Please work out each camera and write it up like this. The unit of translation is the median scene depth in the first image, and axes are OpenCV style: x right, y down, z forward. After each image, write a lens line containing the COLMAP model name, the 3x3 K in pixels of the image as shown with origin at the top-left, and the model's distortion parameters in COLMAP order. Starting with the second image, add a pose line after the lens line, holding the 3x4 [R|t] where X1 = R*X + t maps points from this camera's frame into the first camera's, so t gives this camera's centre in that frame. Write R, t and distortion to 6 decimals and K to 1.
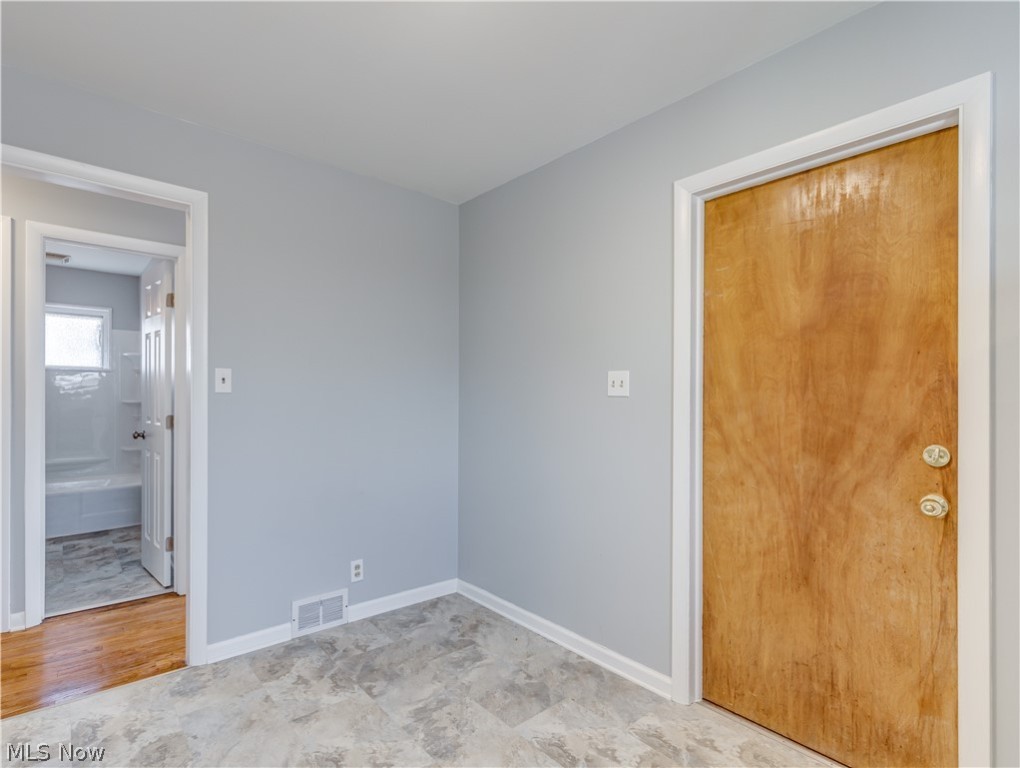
lens RADIAL K [[522.0, 0, 505.2], [0, 522.0, 404.7], [0, 0, 1]] dist [0.005327, 0.000858]
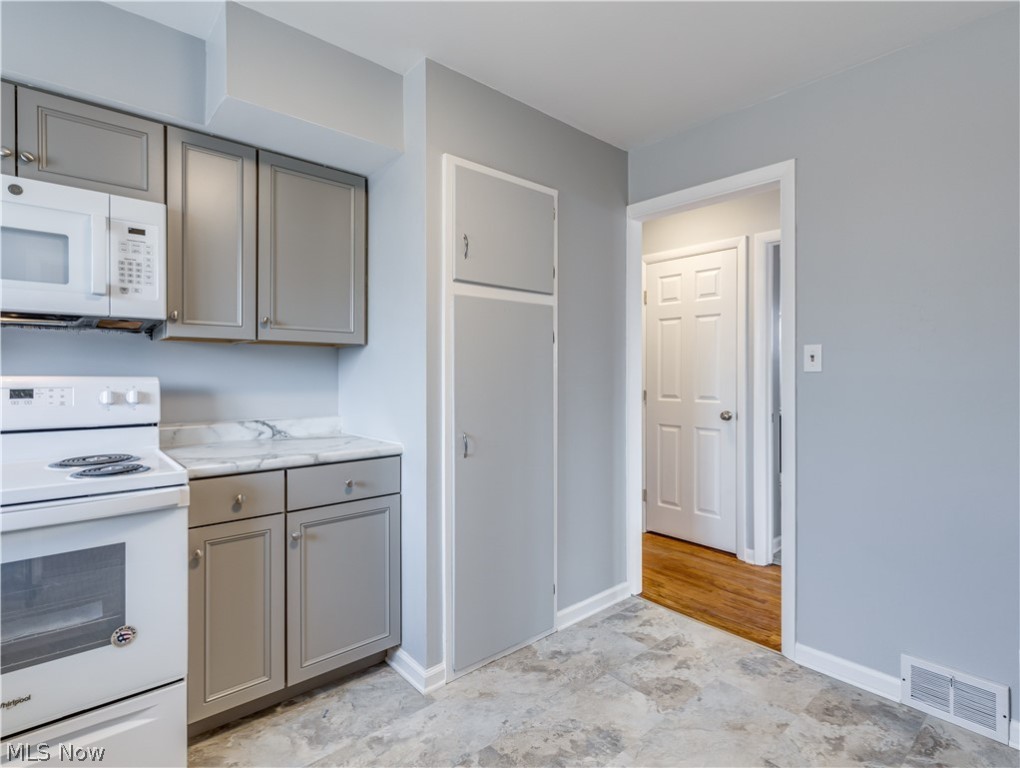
lens RADIAL K [[522.0, 0, 512.0], [0, 522.0, 375.7], [0, 0, 1]] dist [0.005327, 0.000858]
pose [[0.013611, -0.004871, -0.999896, 0.473570], [-0.014930, 0.999876, -0.005074, -0.004468], [0.999796, 0.014998, 0.013536, 0.622352]]
